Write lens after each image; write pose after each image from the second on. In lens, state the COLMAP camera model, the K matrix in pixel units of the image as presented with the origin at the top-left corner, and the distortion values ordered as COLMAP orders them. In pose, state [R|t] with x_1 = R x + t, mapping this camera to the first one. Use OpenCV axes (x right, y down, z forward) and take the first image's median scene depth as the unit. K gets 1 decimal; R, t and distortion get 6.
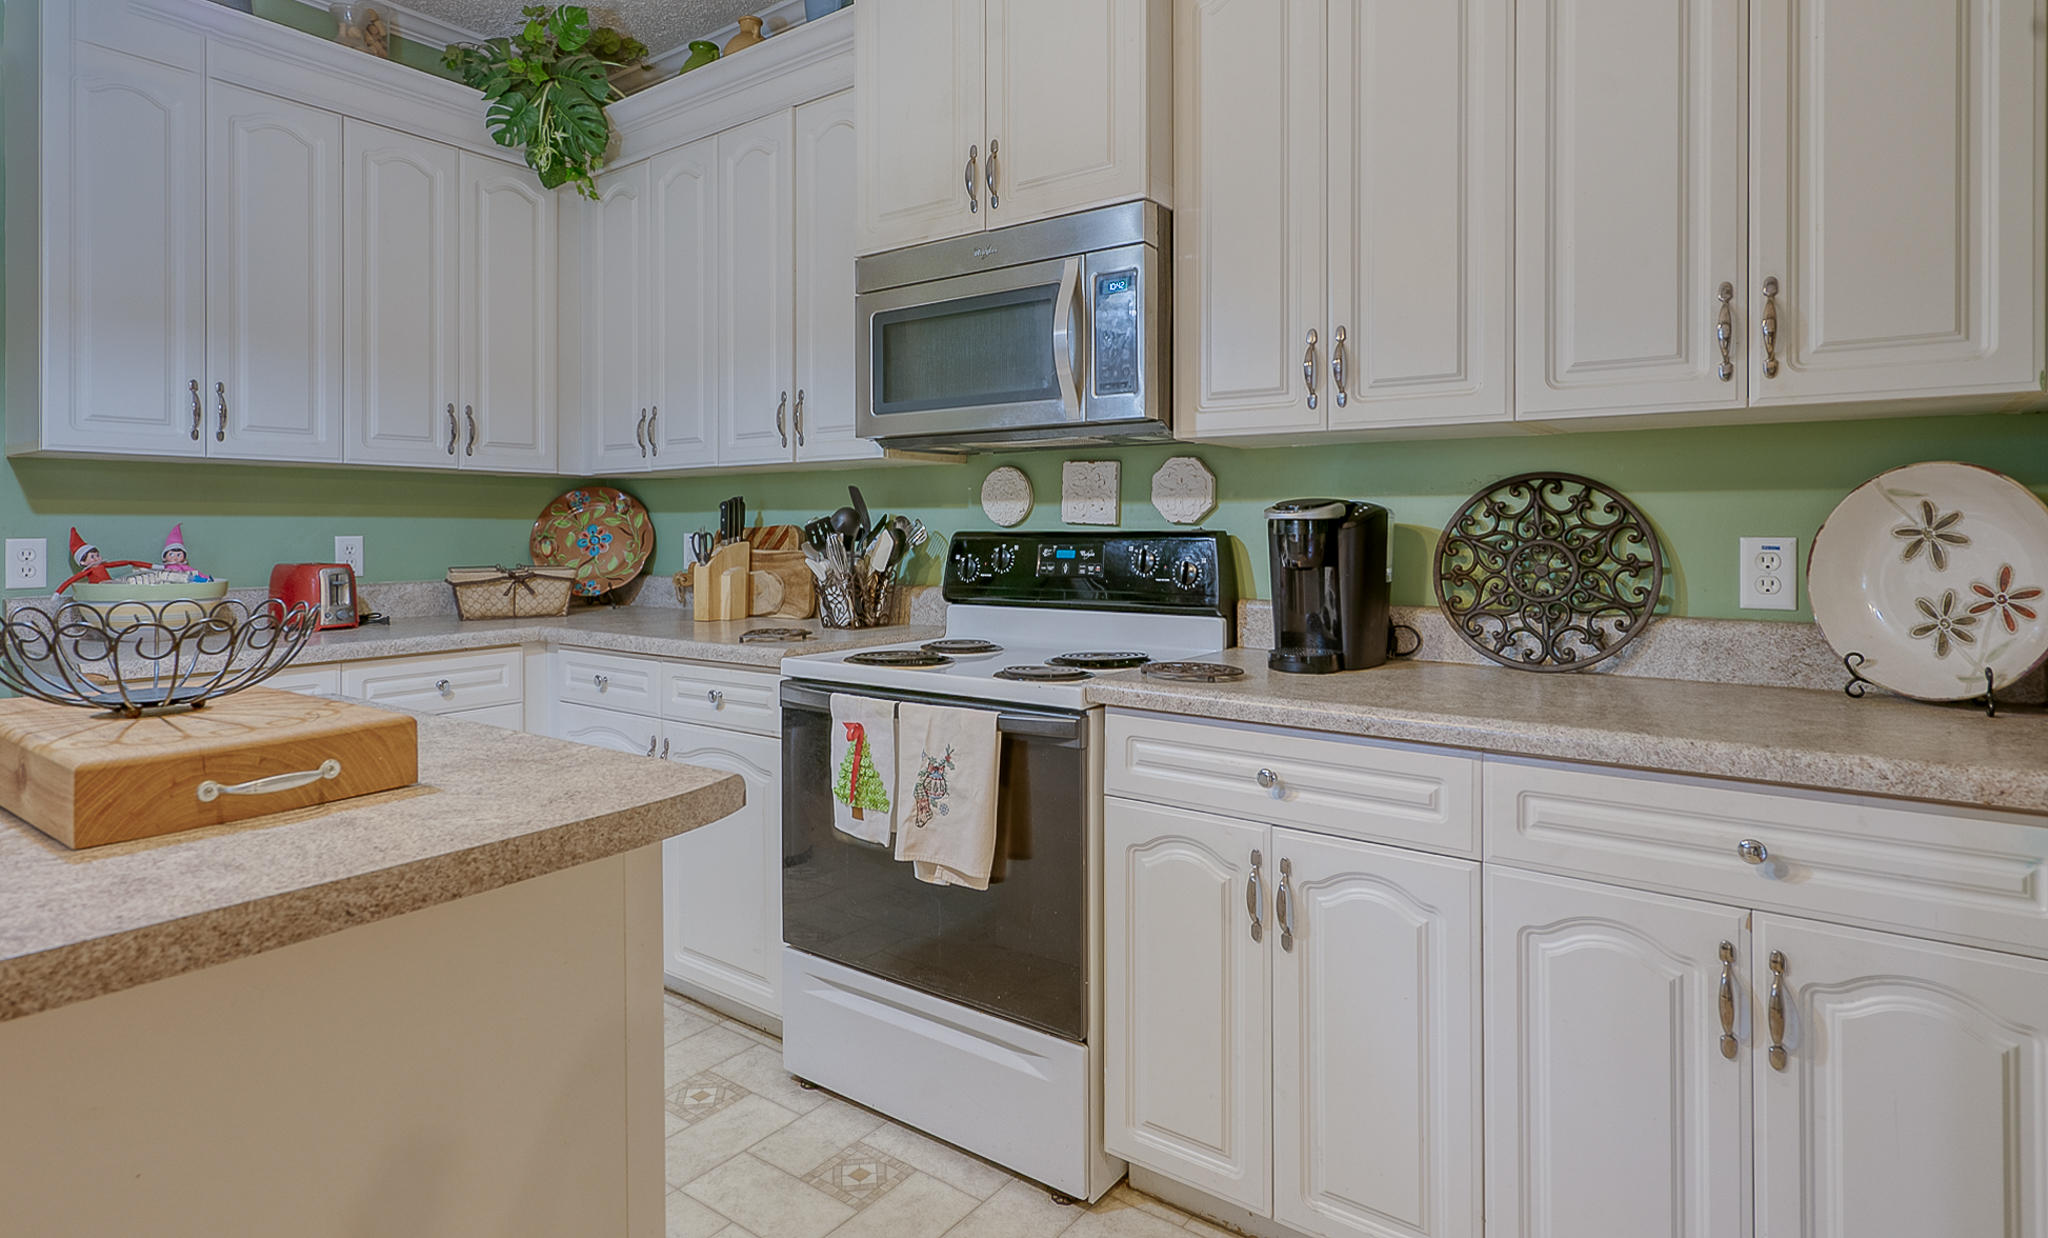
lens RADIAL K [[1091.2, 0, 970.3], [0, 1091.2, 527.7], [0, 0, 1]] dist [-0.000174, -0.000781]
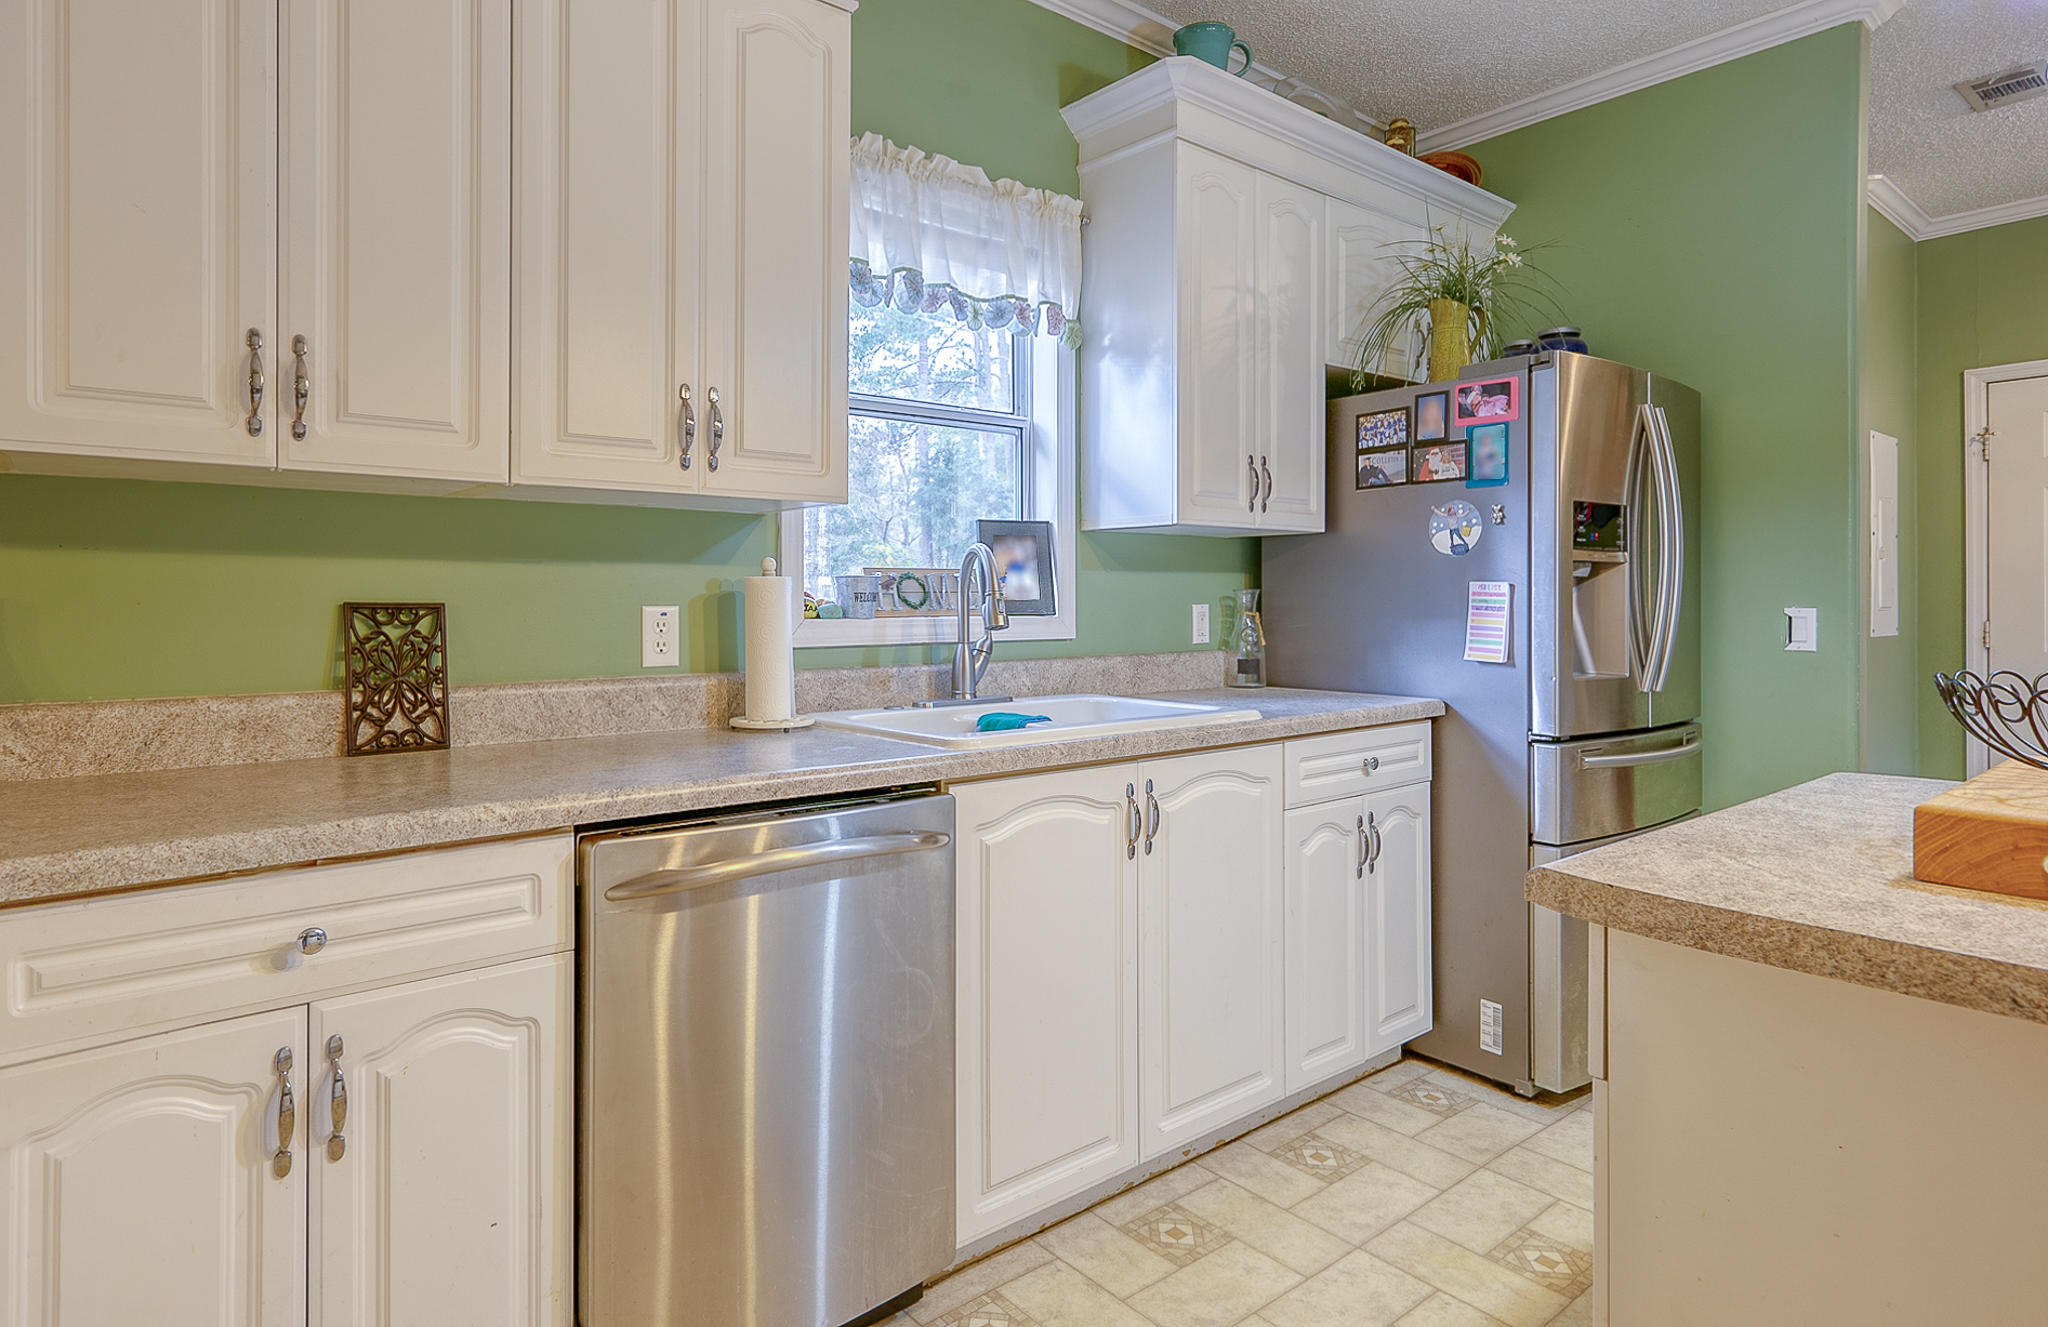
lens RADIAL K [[1086.2, 0, 950.5], [0, 1086.2, 596.5], [0, 0, 1]] dist [0.006278, -0.000998]
pose [[-0.248665, -0.004236, -0.968580, 0.253777], [0.003318, 0.999981, -0.005225, 0.001024], [0.968584, -0.004513, -0.248646, 0.147635]]
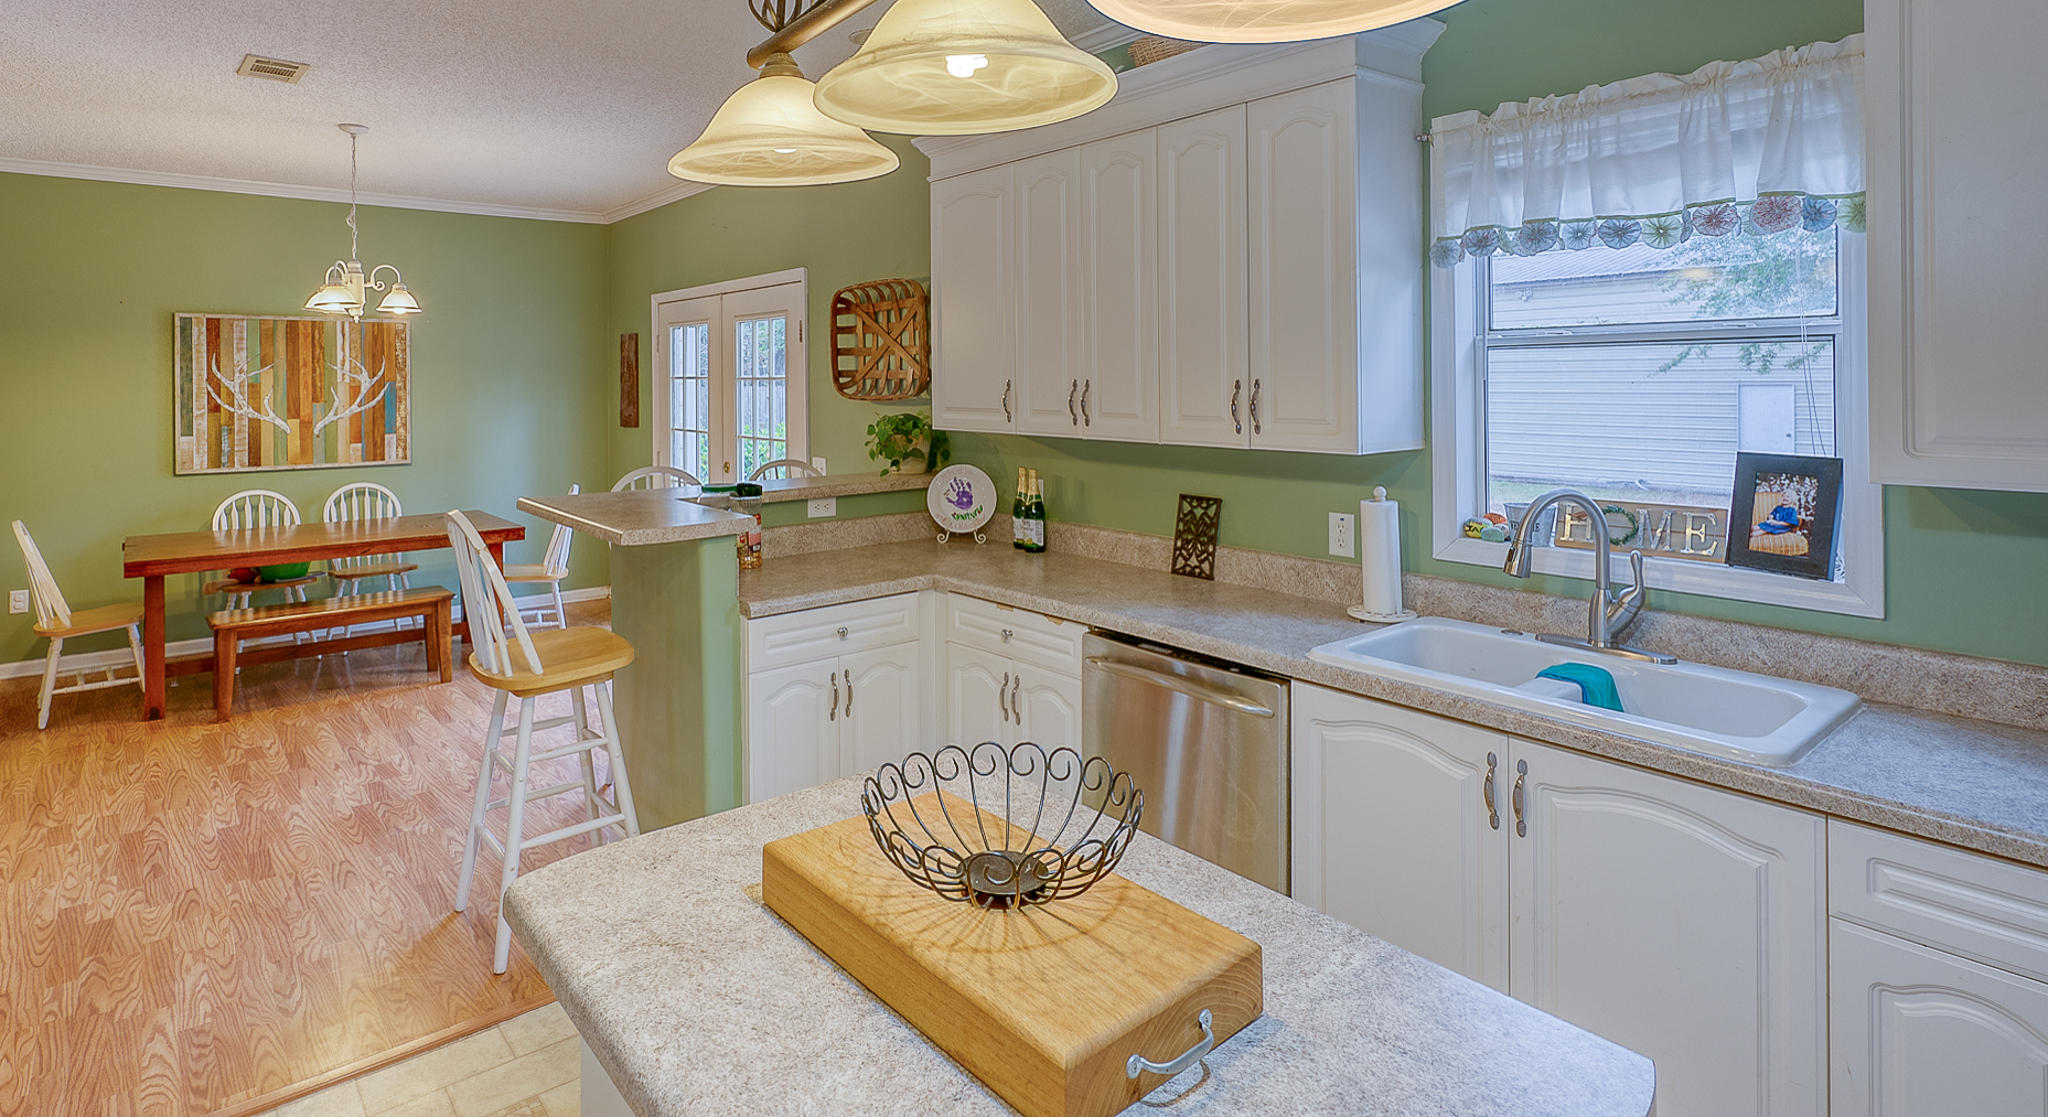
lens RADIAL K [[1019.9, 0, 922.3], [0, 1019.9, 375.1], [0, 0, 1]] dist [-0.006885, 0.001596]
pose [[-0.966944, 0.005233, 0.254935, -0.523546], [0.003168, 0.999959, -0.008513, -0.181700], [-0.254969, -0.007424, -0.966921, 1.144289]]
